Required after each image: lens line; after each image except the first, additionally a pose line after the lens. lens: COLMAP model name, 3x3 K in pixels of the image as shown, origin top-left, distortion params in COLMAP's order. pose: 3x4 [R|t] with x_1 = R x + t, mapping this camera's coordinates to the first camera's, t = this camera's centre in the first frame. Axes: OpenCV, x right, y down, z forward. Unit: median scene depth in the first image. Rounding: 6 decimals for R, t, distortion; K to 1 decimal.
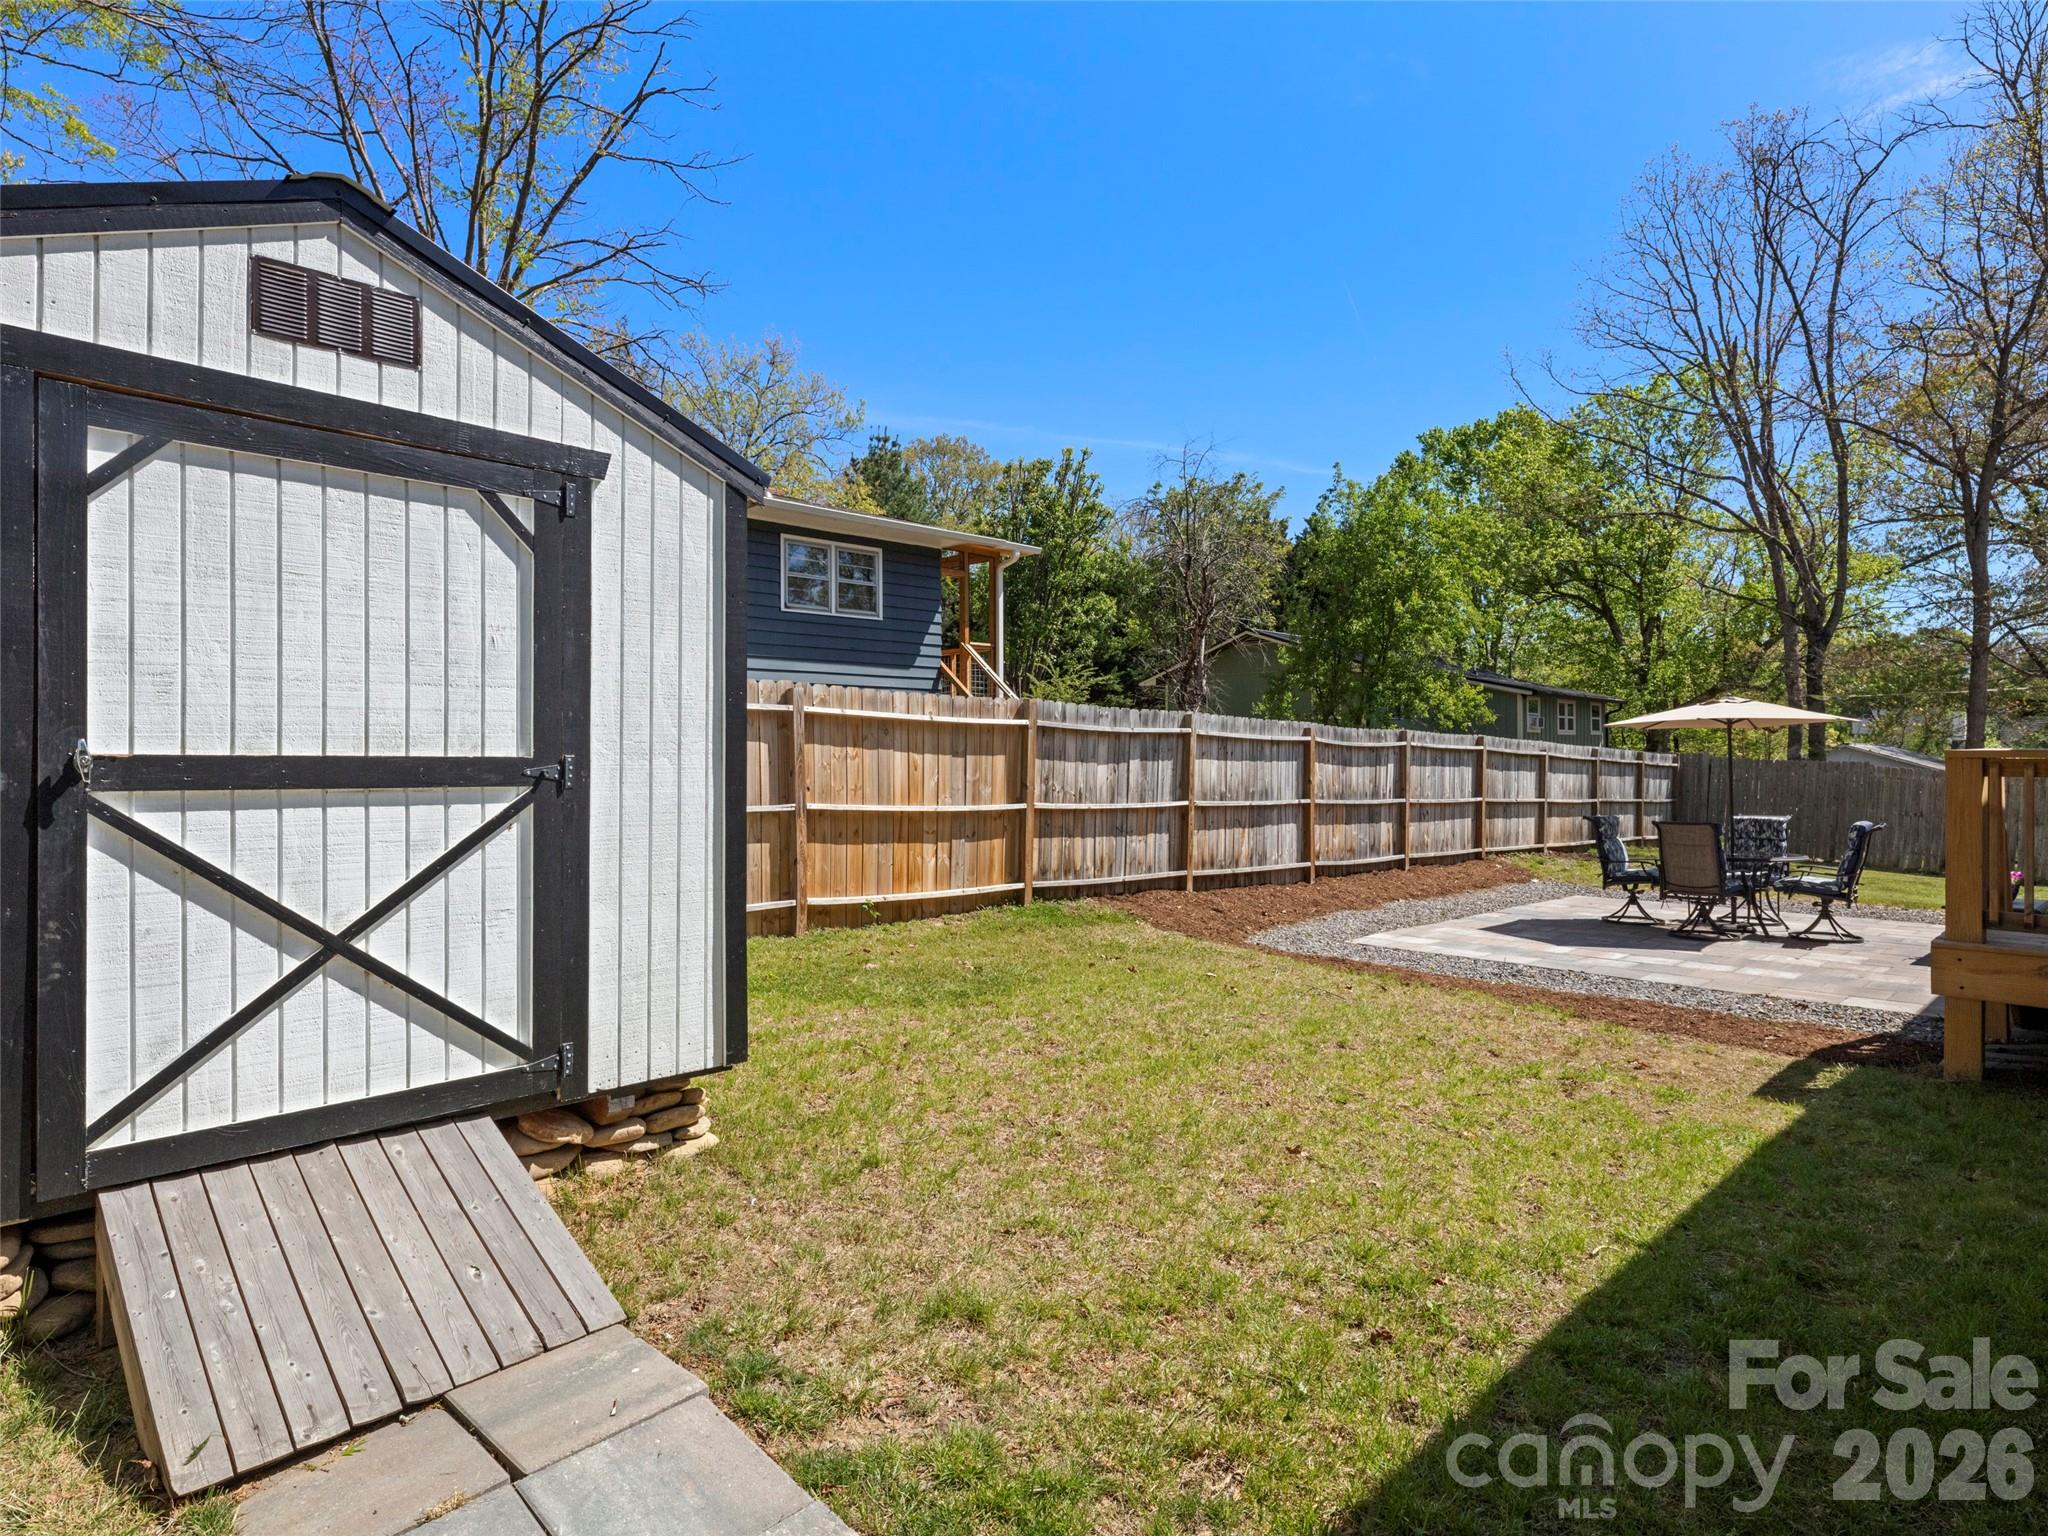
lens RADIAL K [[1104.0, 0, 1024.0], [0, 1104.0, 768.0], [0, 0, 1]] dist [-0.001708, -0.001649]
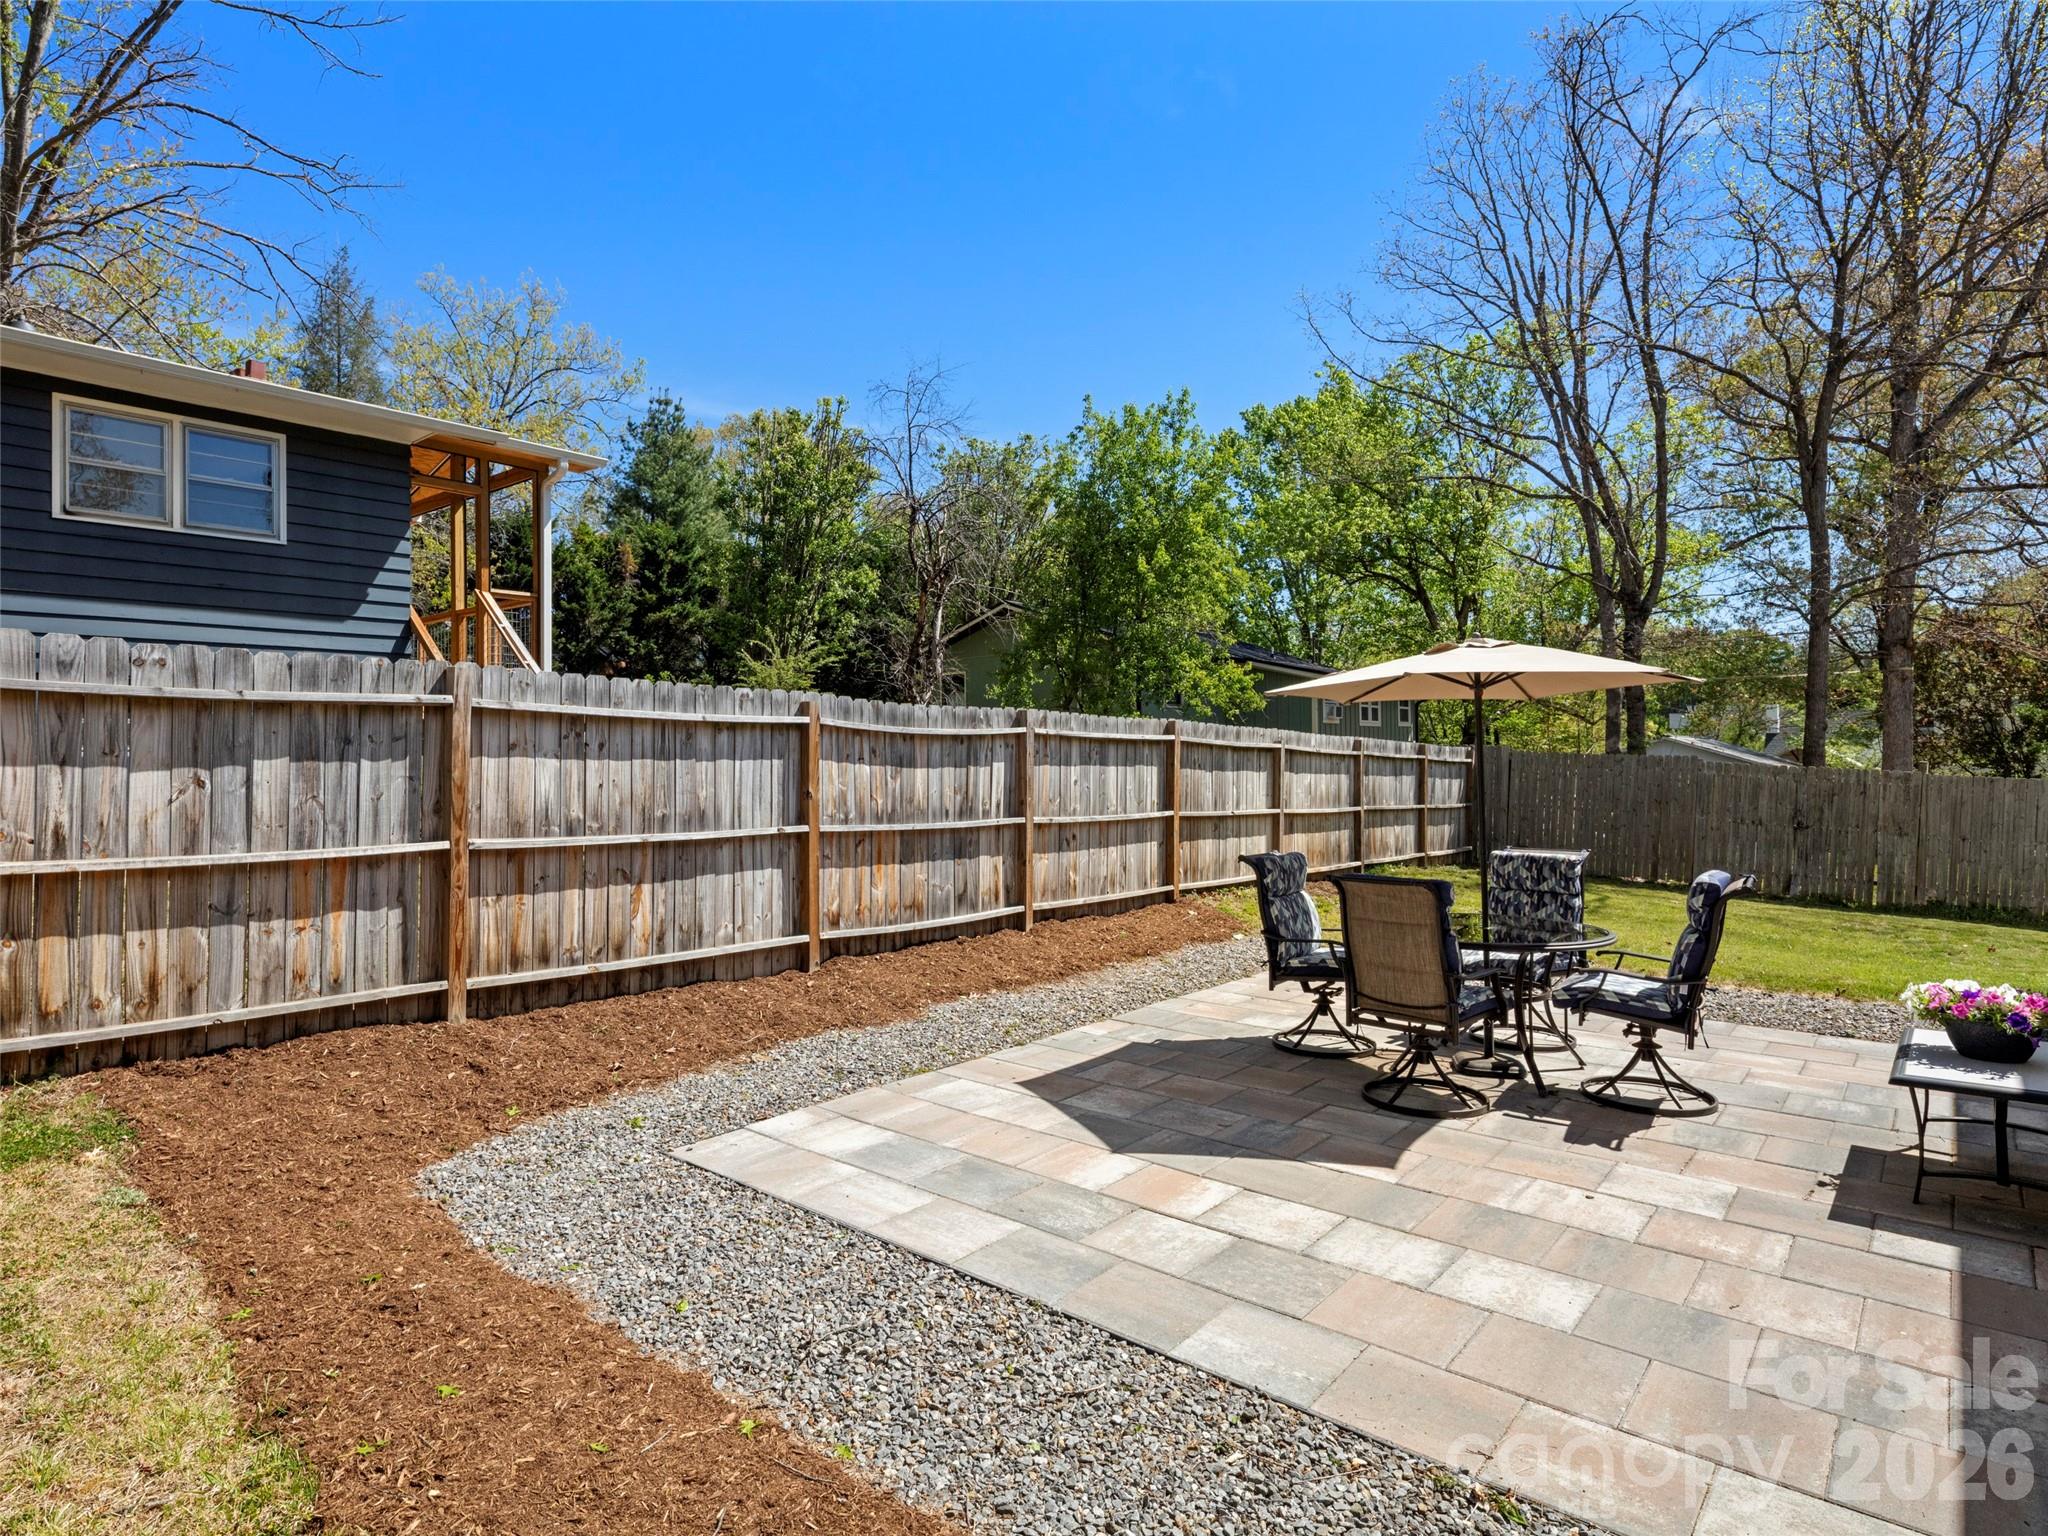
lens RADIAL K [[1112.0, 0, 1004.0], [0, 1112.0, 754.6], [0, 0, 1]] dist [-0.000403, 0.000499]
pose [[0.994488, -0.004401, 0.104761, 0.209489], [0.005379, 0.999945, -0.009054, -0.002005], [-0.104715, 0.009568, 0.994456, 0.287291]]
